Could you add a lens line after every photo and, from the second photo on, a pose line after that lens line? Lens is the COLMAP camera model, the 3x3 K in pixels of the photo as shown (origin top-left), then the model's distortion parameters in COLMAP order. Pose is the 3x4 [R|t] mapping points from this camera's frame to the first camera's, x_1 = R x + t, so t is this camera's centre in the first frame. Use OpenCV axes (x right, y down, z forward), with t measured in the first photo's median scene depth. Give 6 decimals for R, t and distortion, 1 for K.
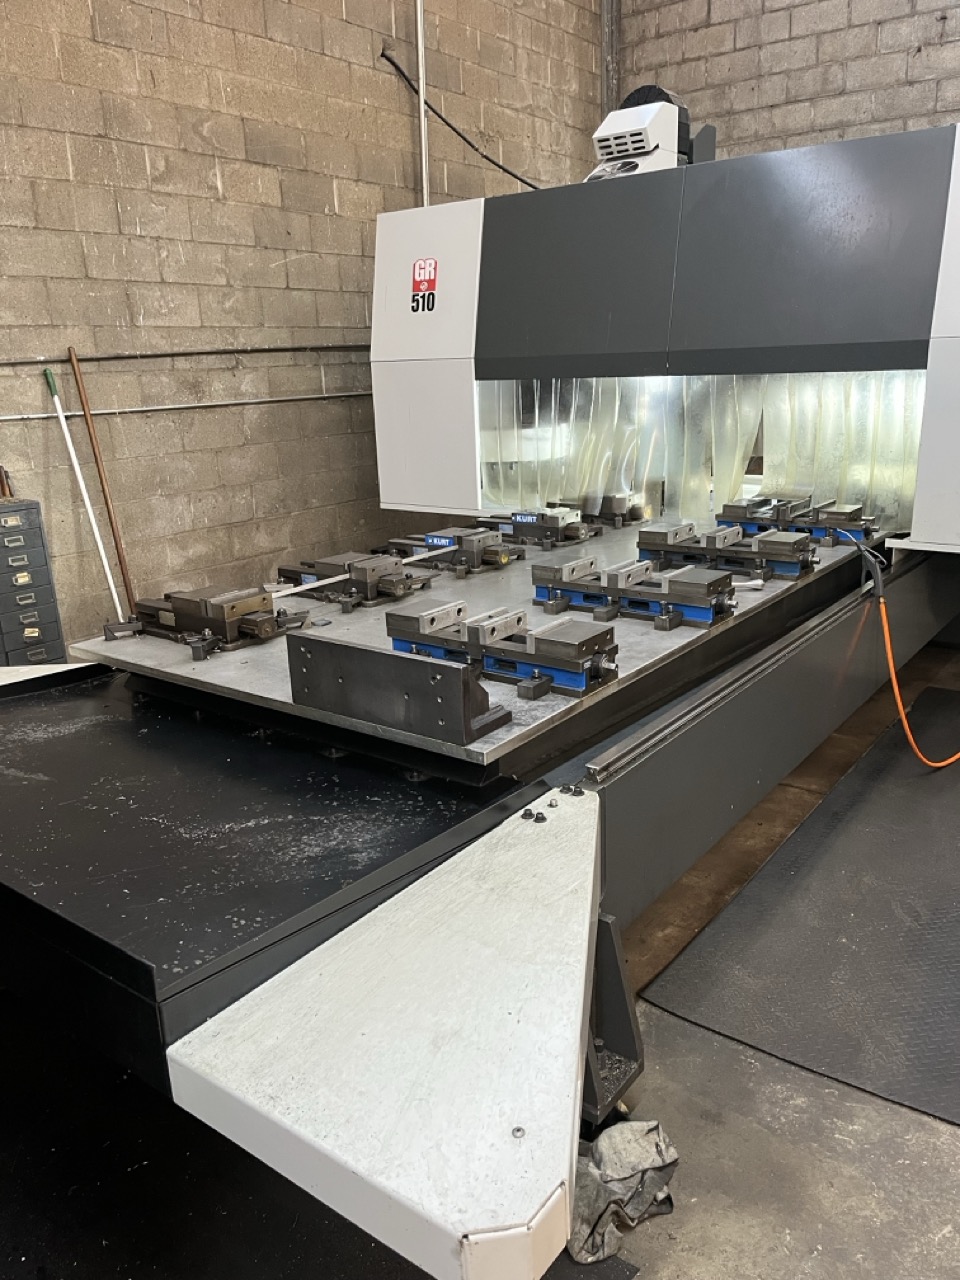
lens RADIAL K [[954.7, 0, 477.5], [0, 954.7, 642.3], [0, 0, 1]] dist [0.093373, -0.126874]
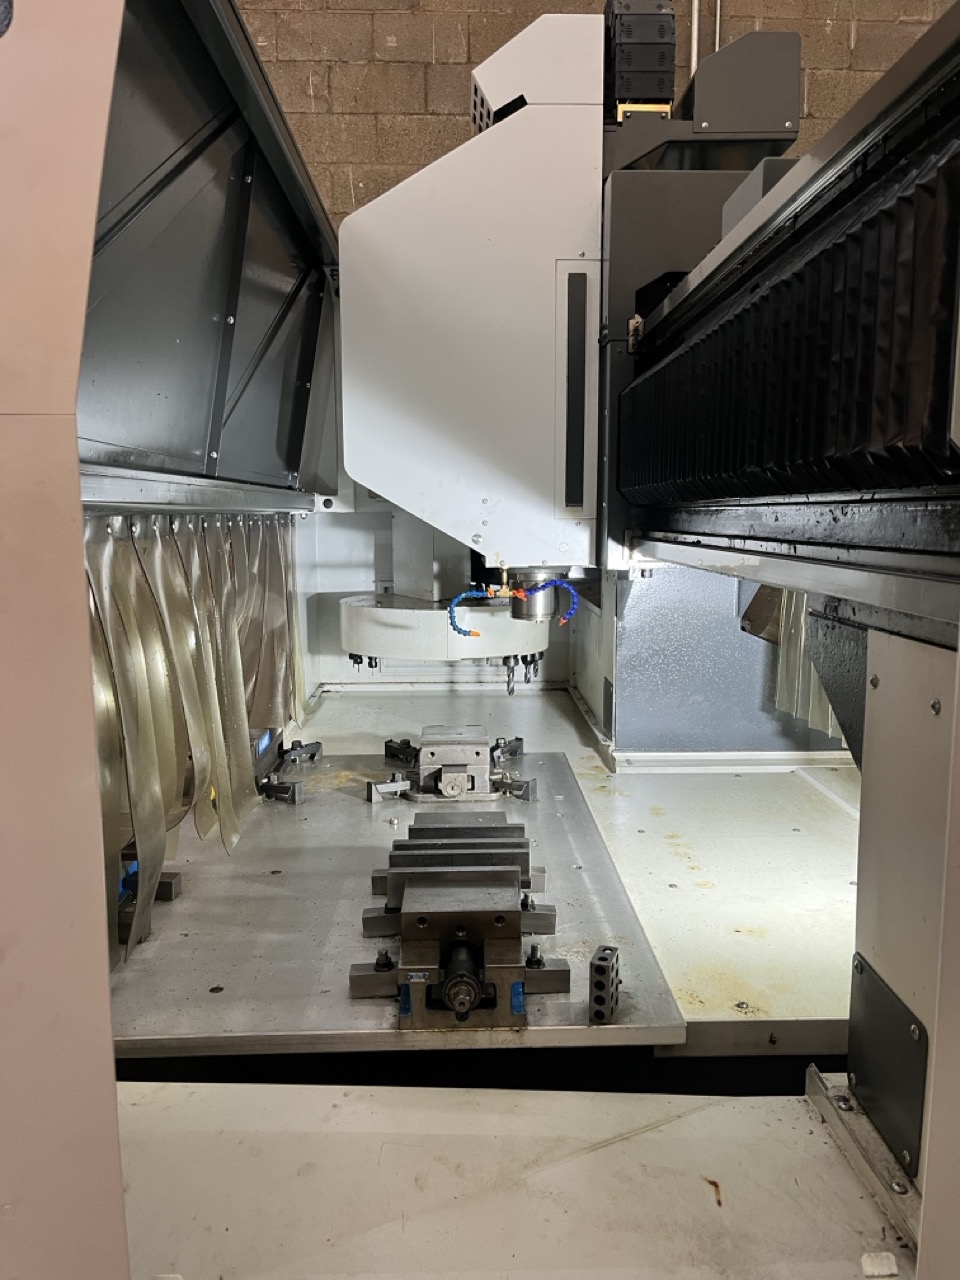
lens RADIAL K [[962.7, 0, 491.9], [0, 962.7, 658.1], [0, 0, 1]] dist [0.097740, -0.138999]
pose [[0.634931, 0.148485, -0.758166, 0.457143], [-0.239565, 0.970824, -0.010491, -0.161634], [0.734488, 0.188291, 0.651977, 0.525306]]
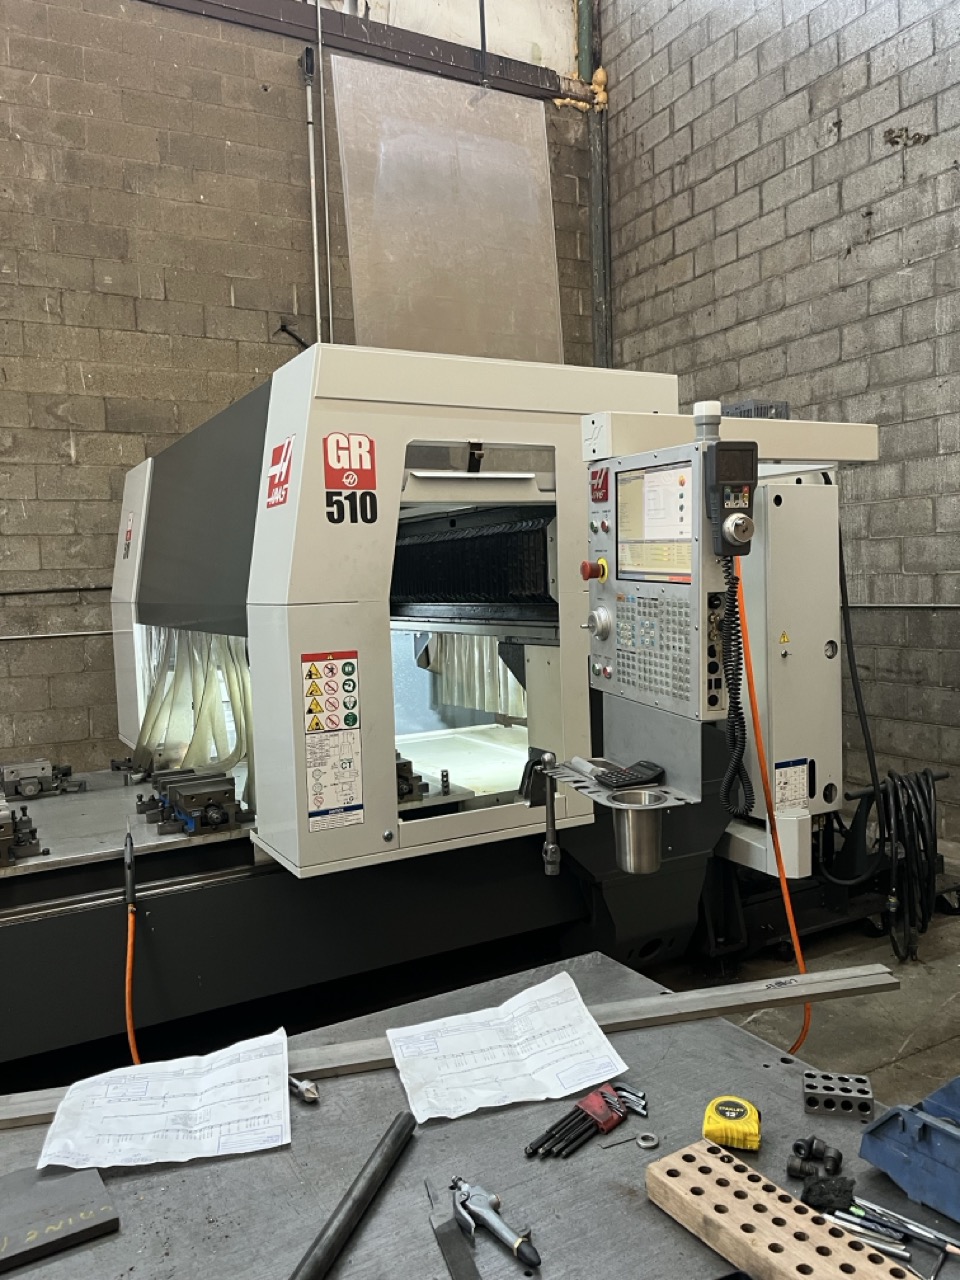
lens RADIAL K [[954.7, 0, 477.5], [0, 954.7, 642.3], [0, 0, 1]] dist [0.093373, -0.126874]
pose [[0.913991, 0.026625, -0.404860, 0.567892], [-0.109020, 0.977265, -0.181848, -0.081327], [0.390814, 0.210345, 0.896114, 0.176047]]
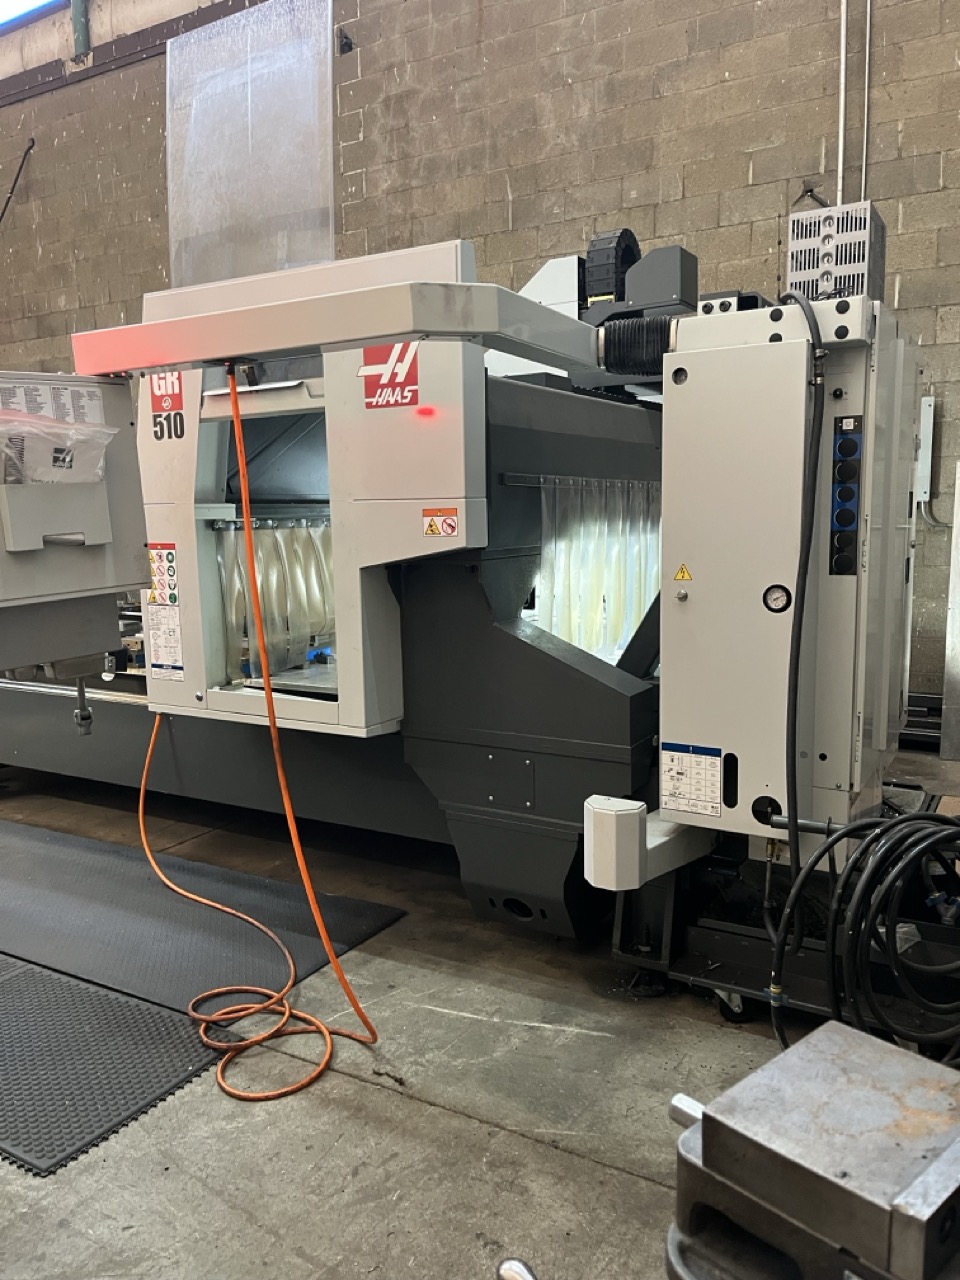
lens RADIAL K [[954.7, 0, 477.5], [0, 954.7, 642.3], [0, 0, 1]] dist [0.093373, -0.126874]
pose [[0.125417, 0.170021, -0.977427, 0.908635], [-0.266840, 0.954682, 0.131825, -0.216212], [0.955545, 0.244284, 0.165101, 0.636800]]
